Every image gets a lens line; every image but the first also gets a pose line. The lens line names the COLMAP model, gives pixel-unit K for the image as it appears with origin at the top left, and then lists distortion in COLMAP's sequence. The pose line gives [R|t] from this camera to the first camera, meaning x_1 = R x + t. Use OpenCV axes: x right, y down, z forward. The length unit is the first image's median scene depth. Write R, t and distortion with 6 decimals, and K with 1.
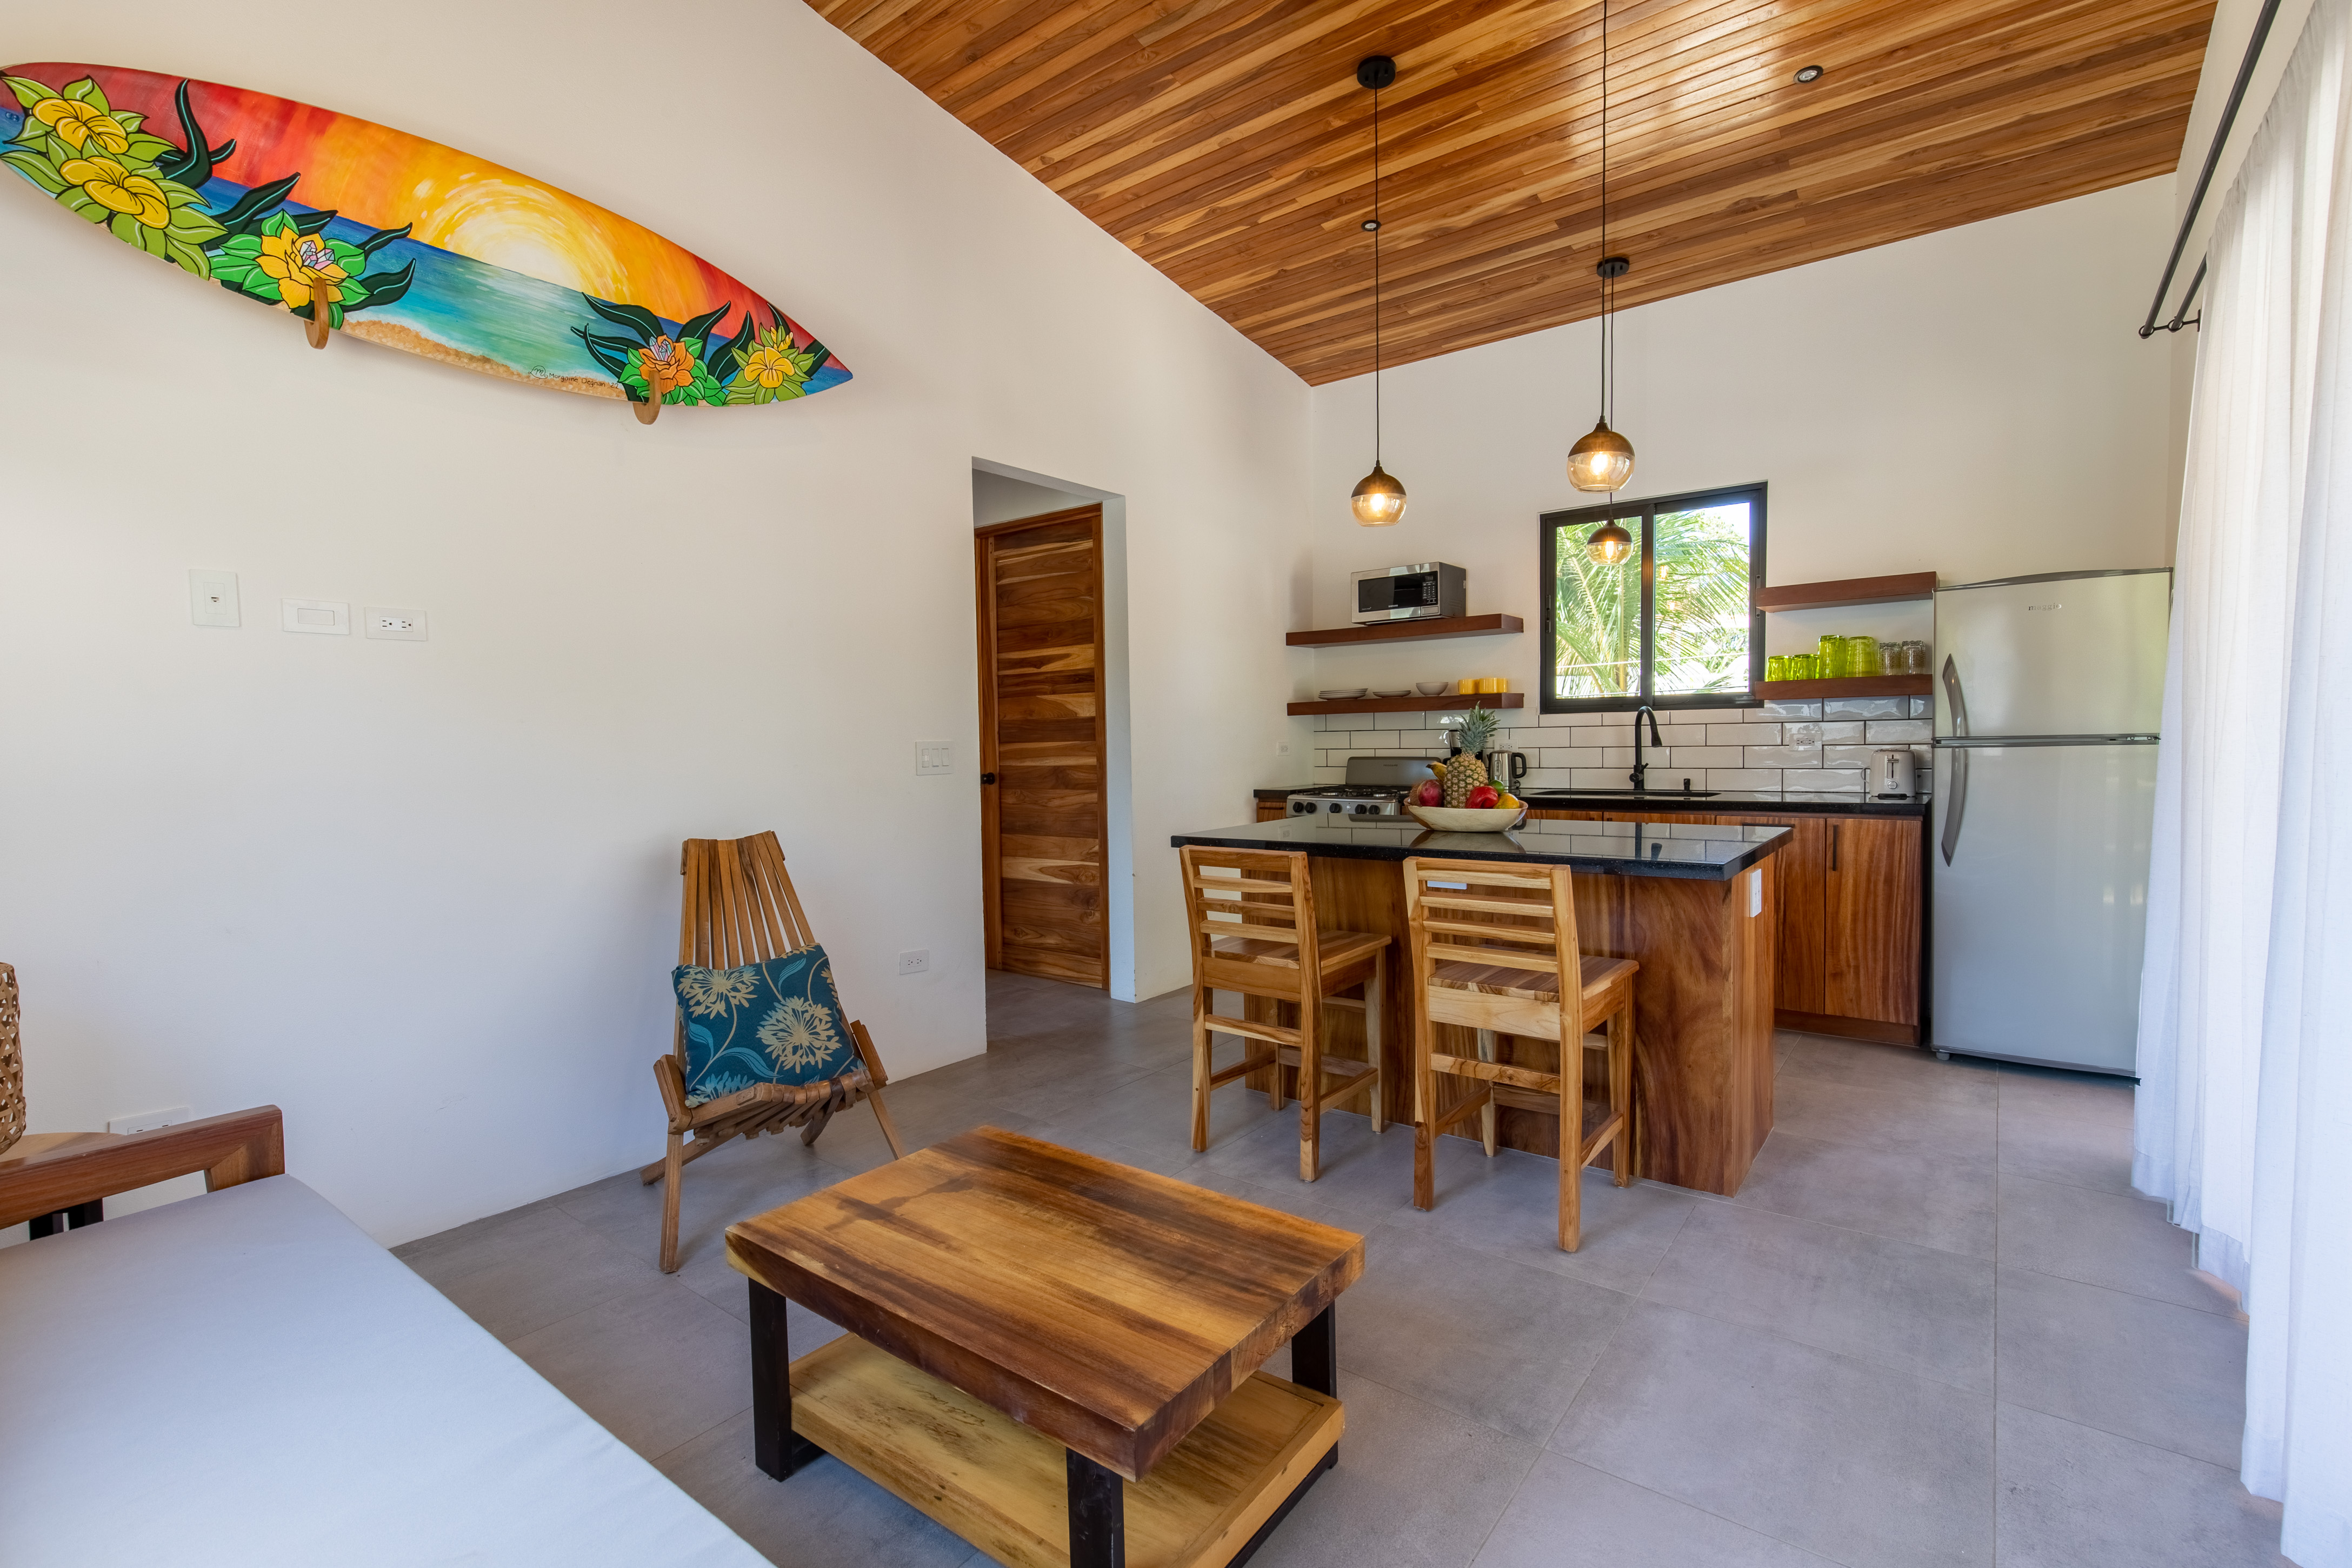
lens RADIAL K [[1067.3, 0, 1176.0], [0, 1067.3, 784.0], [0, 0, 1]] dist [0.009269, -0.000039]
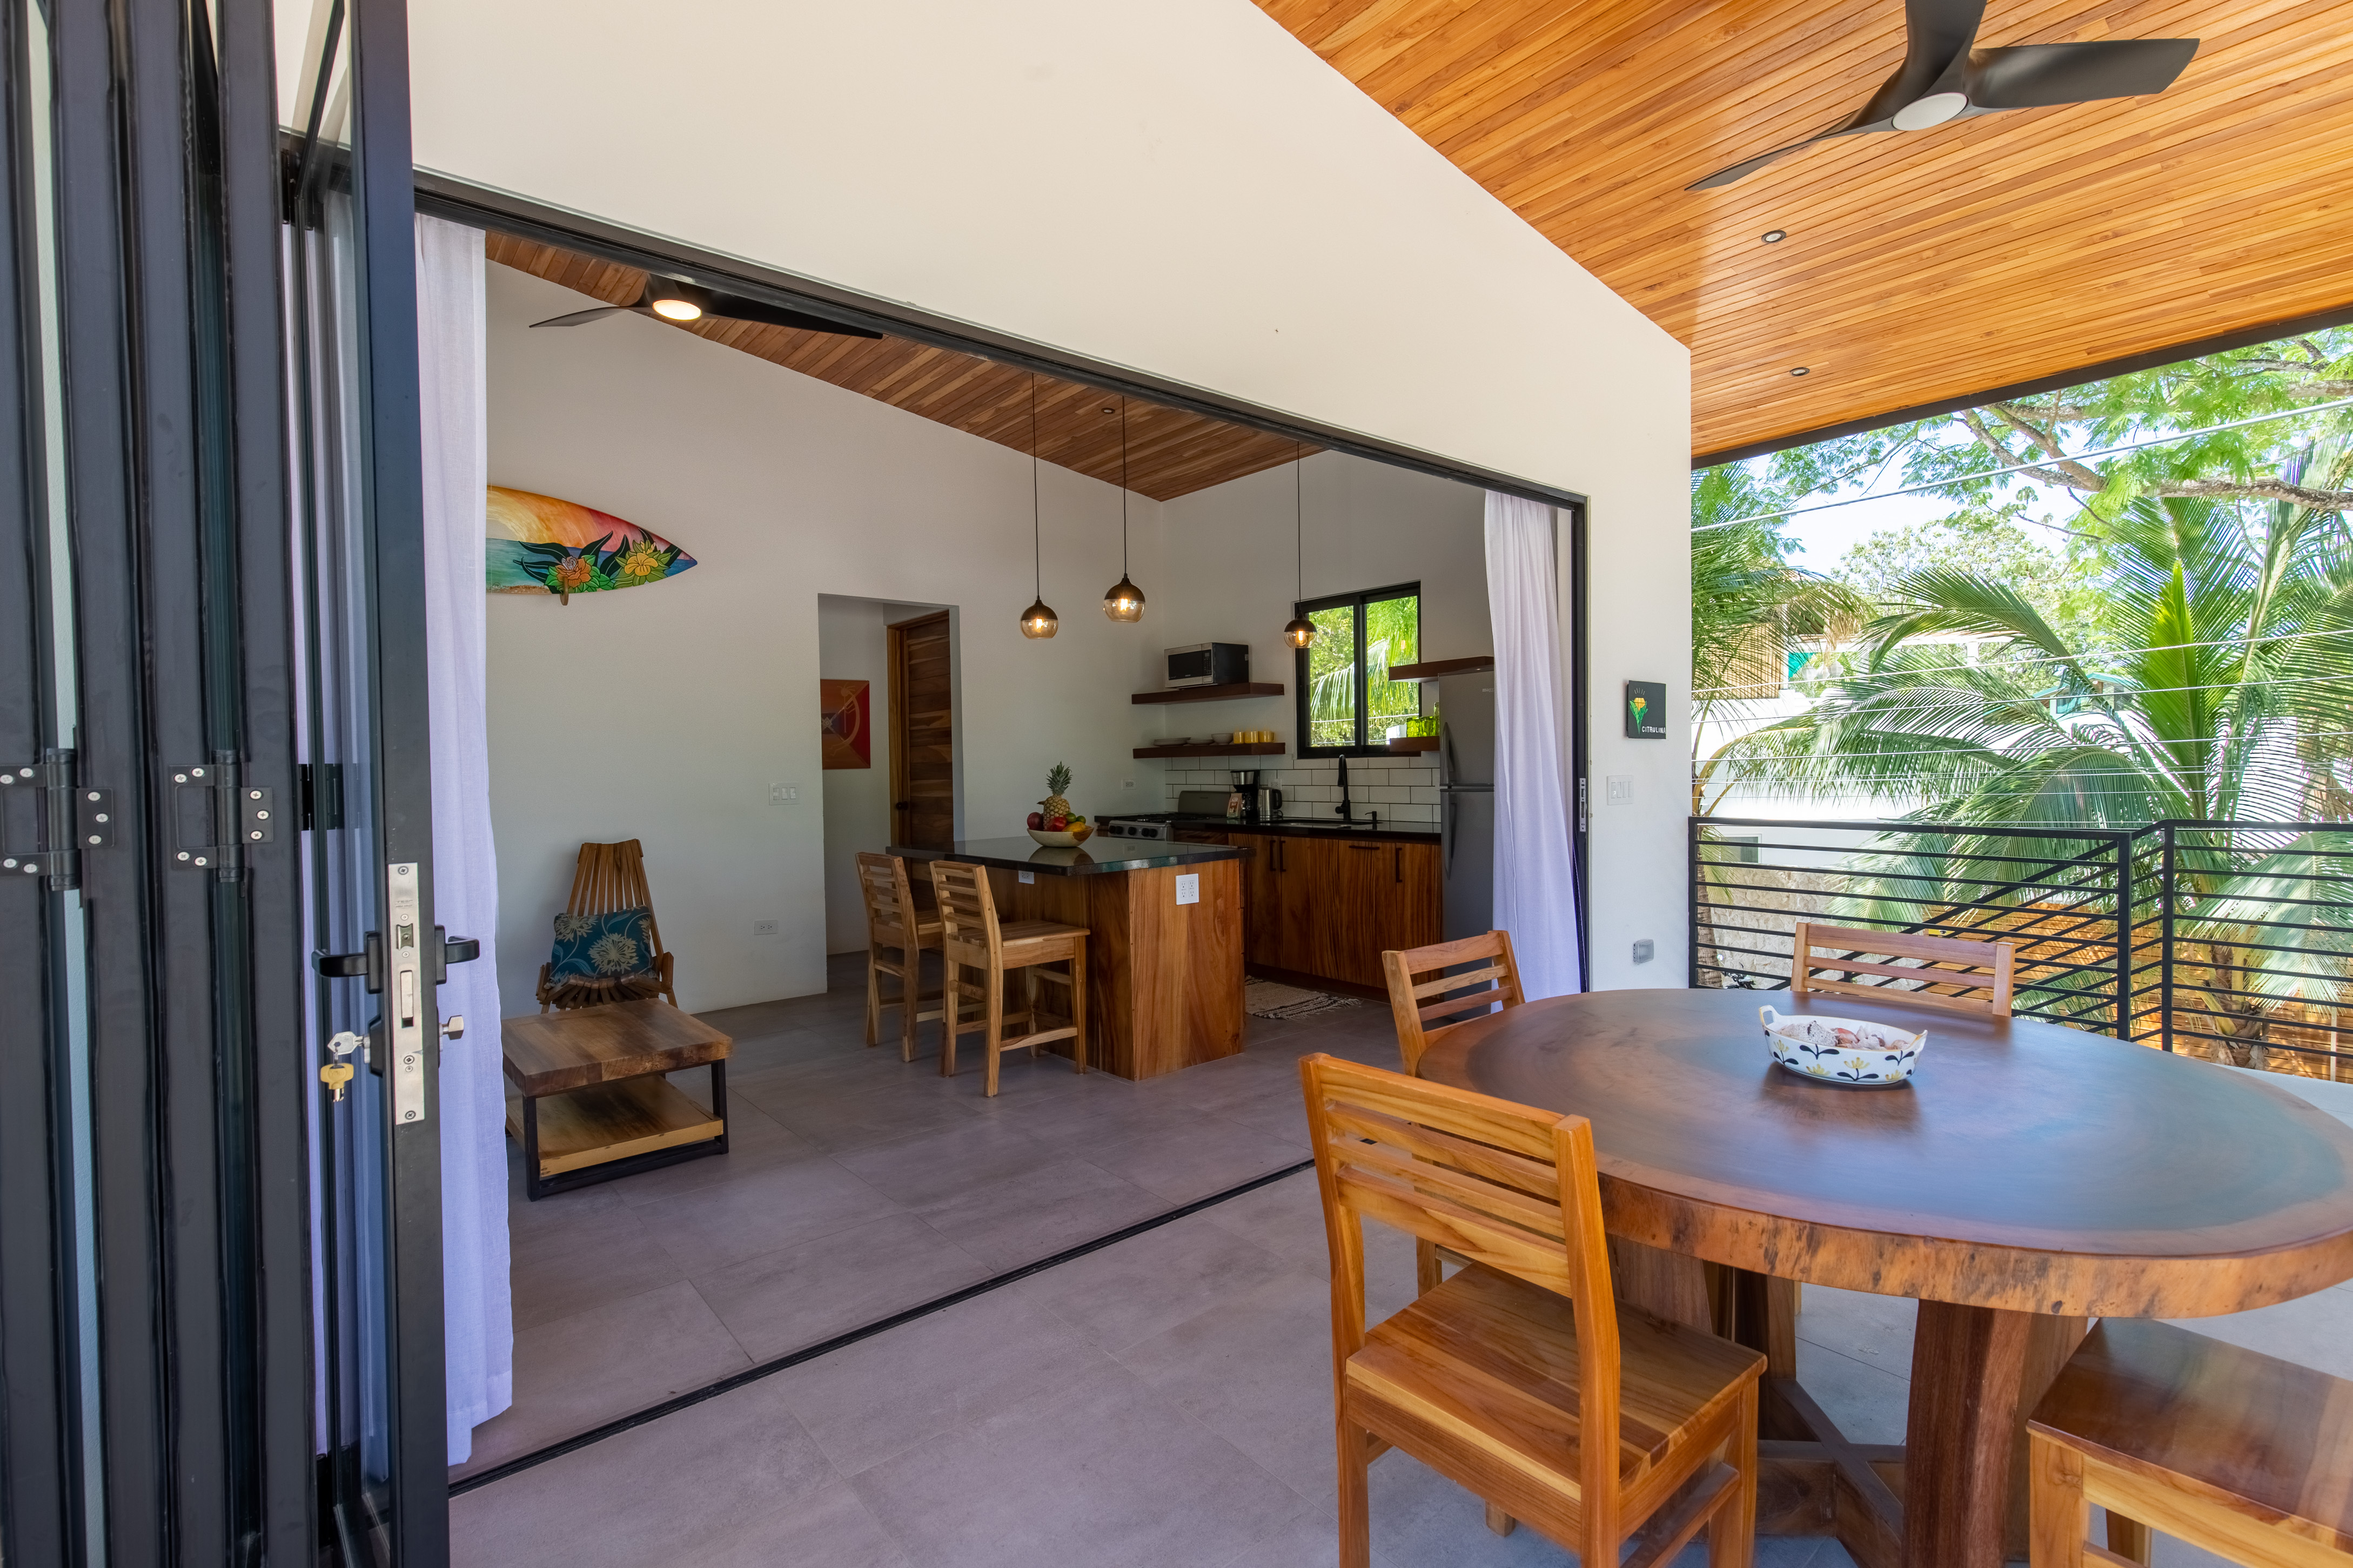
lens RADIAL K [[1067.6, 0, 1176.5], [0, 1067.6, 784.0], [0, 0, 1]] dist [0.009269, -0.000039]
pose [[0.977179, 0.004383, -0.212370, 0.634502], [-0.008484, 0.999795, -0.018403, -0.014848], [0.212246, 0.019785, 0.977016, -0.365626]]
